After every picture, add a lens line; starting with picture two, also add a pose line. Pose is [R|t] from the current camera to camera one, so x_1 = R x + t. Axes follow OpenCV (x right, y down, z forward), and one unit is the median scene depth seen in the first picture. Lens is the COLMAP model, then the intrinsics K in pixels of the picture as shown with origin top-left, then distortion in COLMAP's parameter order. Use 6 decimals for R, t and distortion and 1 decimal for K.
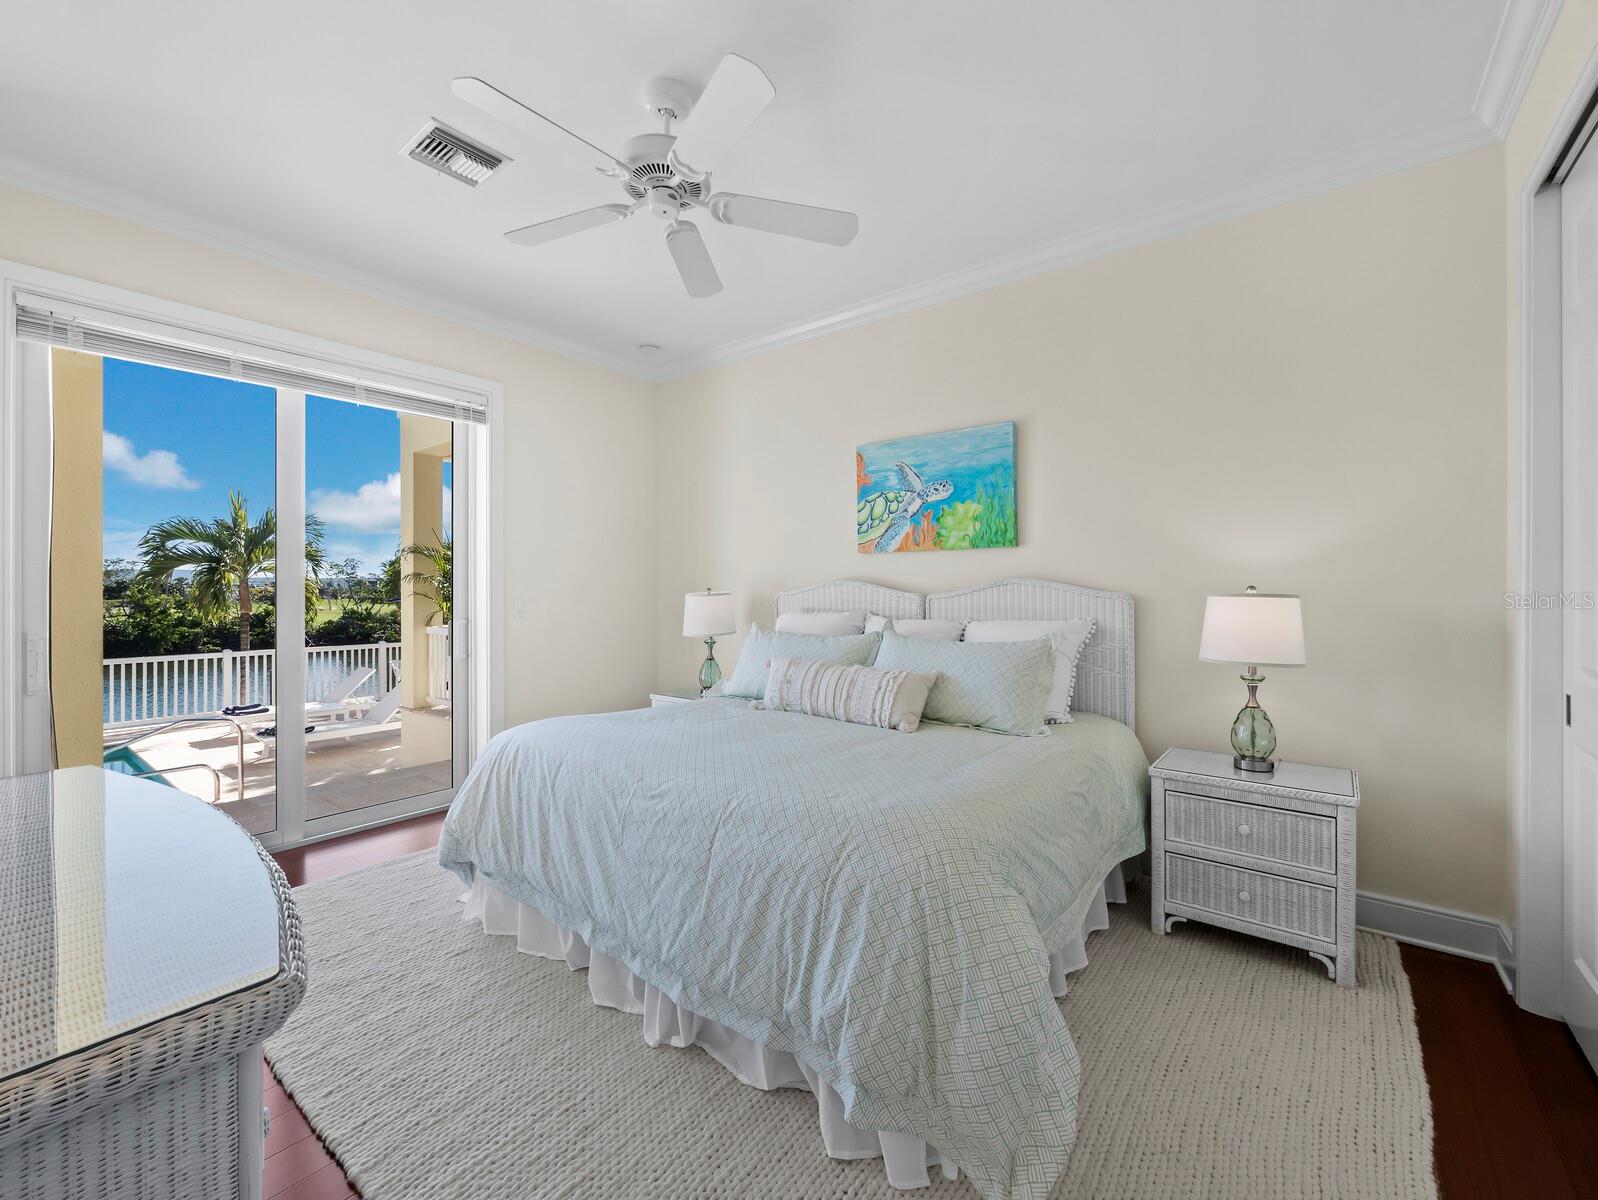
lens RADIAL K [[649.7, 0, 799.0], [0, 649.7, 600.0], [0, 0, 1]] dist [0.001101, 0.000185]
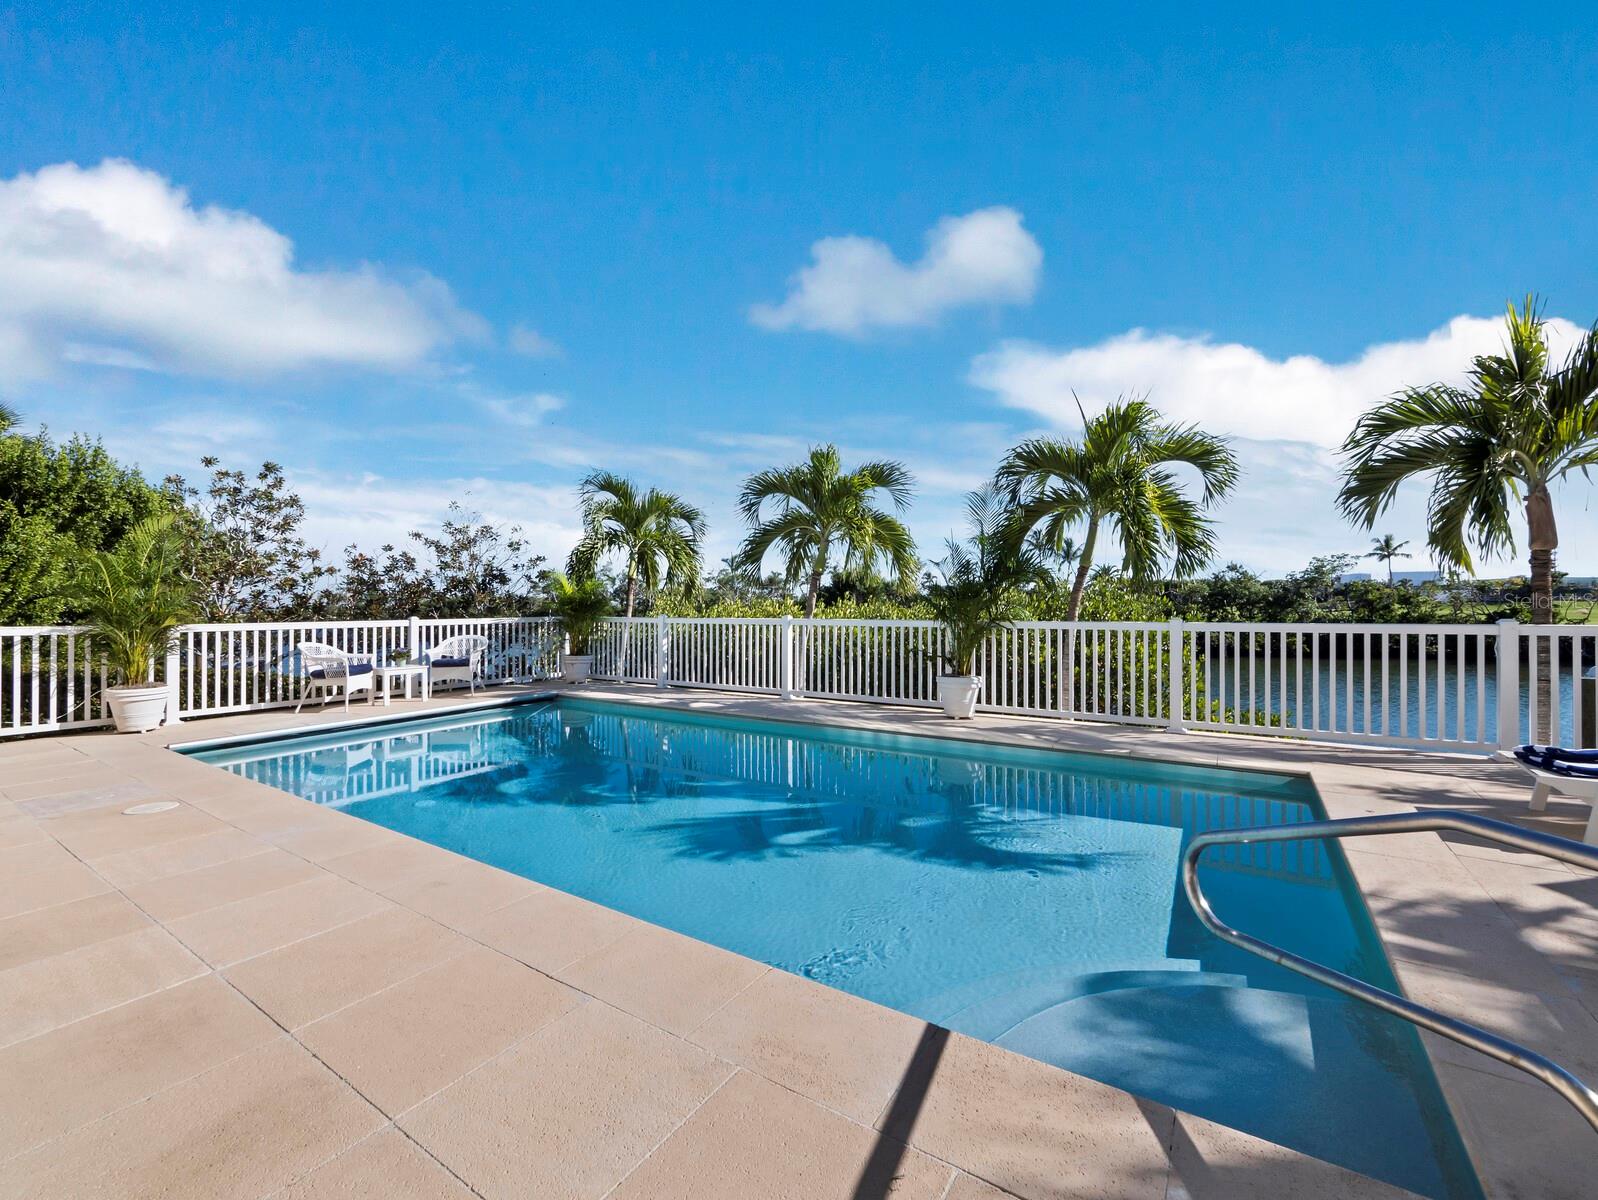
lens RADIAL K [[670.2, 0, 797.1], [0, 670.2, 606.4], [0, 0, 1]] dist [0.000477, 0.000100]
pose [[0.074227, -0.003857, -0.997234, -0.413652], [-0.000515, 0.999992, -0.003906, 0.066682], [0.997241, 0.000804, 0.074224, 0.429627]]
